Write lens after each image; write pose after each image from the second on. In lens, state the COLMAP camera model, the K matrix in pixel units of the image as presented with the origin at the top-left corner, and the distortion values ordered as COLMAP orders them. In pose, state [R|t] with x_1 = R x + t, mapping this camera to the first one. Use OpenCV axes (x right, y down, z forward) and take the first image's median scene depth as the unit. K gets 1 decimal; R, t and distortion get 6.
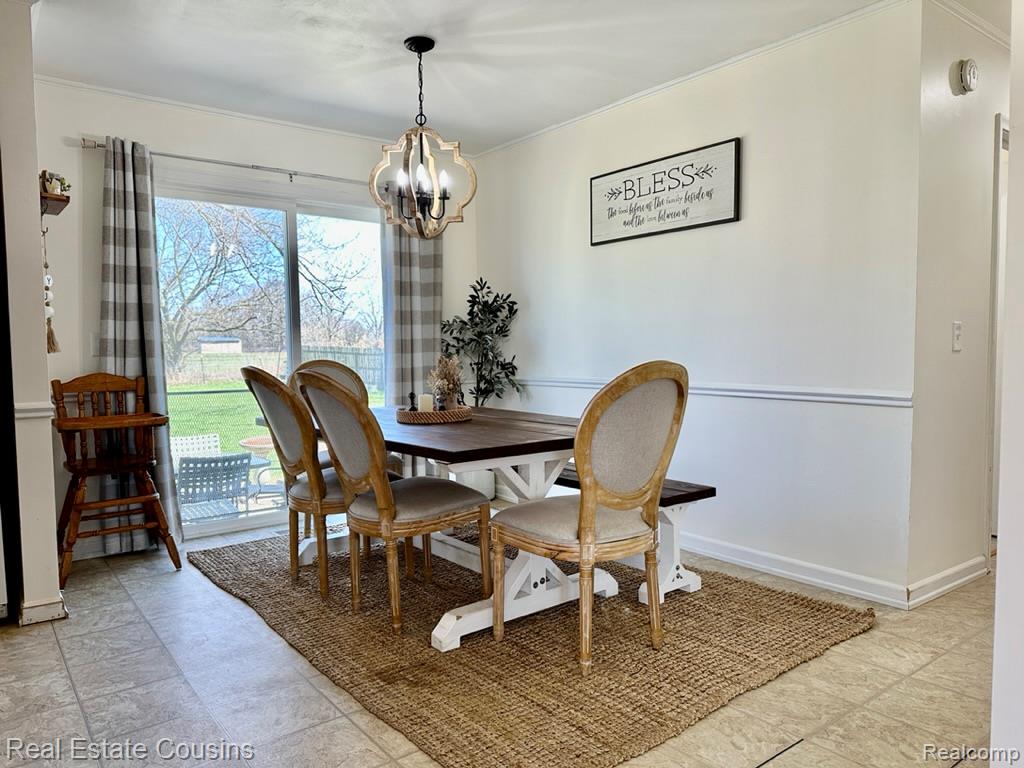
lens RADIAL K [[716.9, 0, 512.0], [0, 716.9, 384.0], [0, 0, 1]] dist [0.165077, -0.271041]
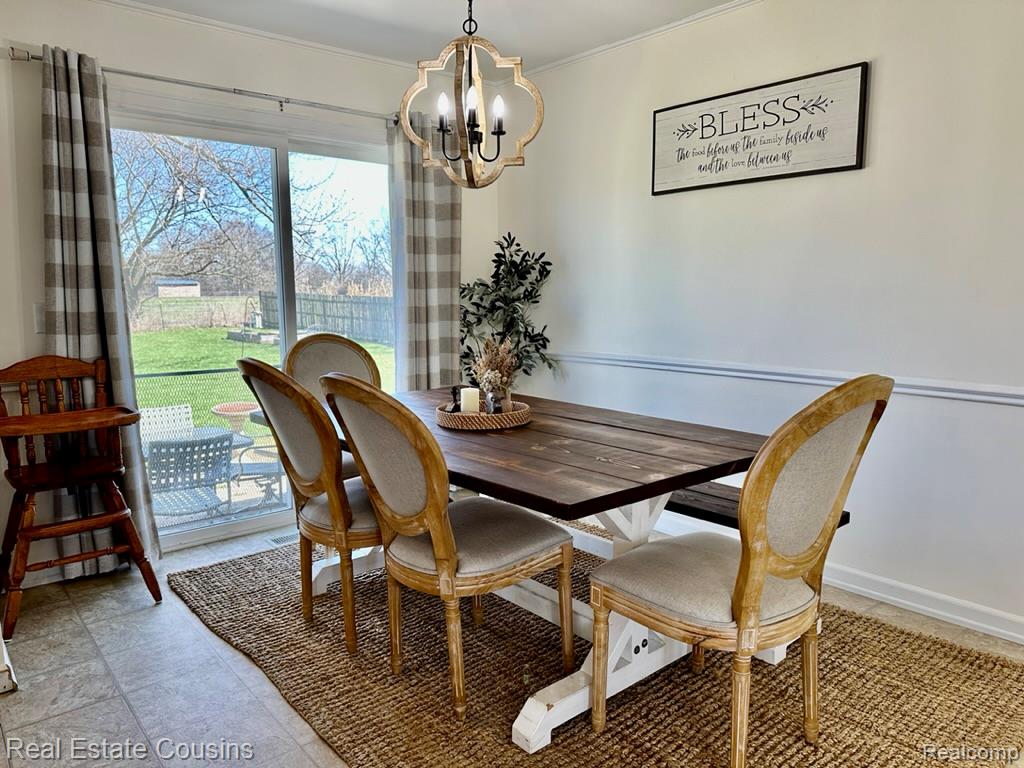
lens RADIAL K [[720.2, 0, 512.0], [0, 720.2, 384.0], [0, 0, 1]] dist [0.112062, -0.145339]
pose [[0.998915, 0.000285, 0.046576, -0.102517], [-0.003776, 0.997185, 0.074890, -0.045730], [-0.046424, -0.074984, 0.996104, 0.193603]]
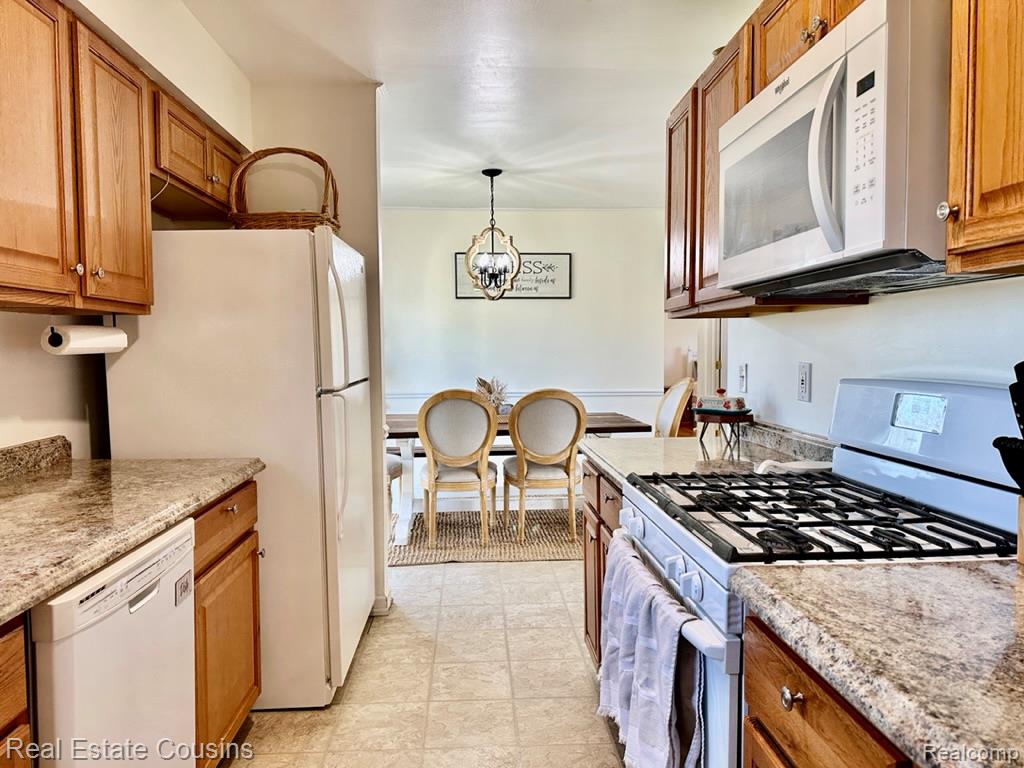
lens RADIAL K [[720.2, 0, 512.0], [0, 720.2, 384.0], [0, 0, 1]] dist [0.112062, -0.145339]
pose [[0.563761, -0.034764, 0.825206, -1.185399], [0.045870, 0.998890, 0.010743, -0.038553], [-0.824663, 0.031796, 0.564729, 0.119311]]
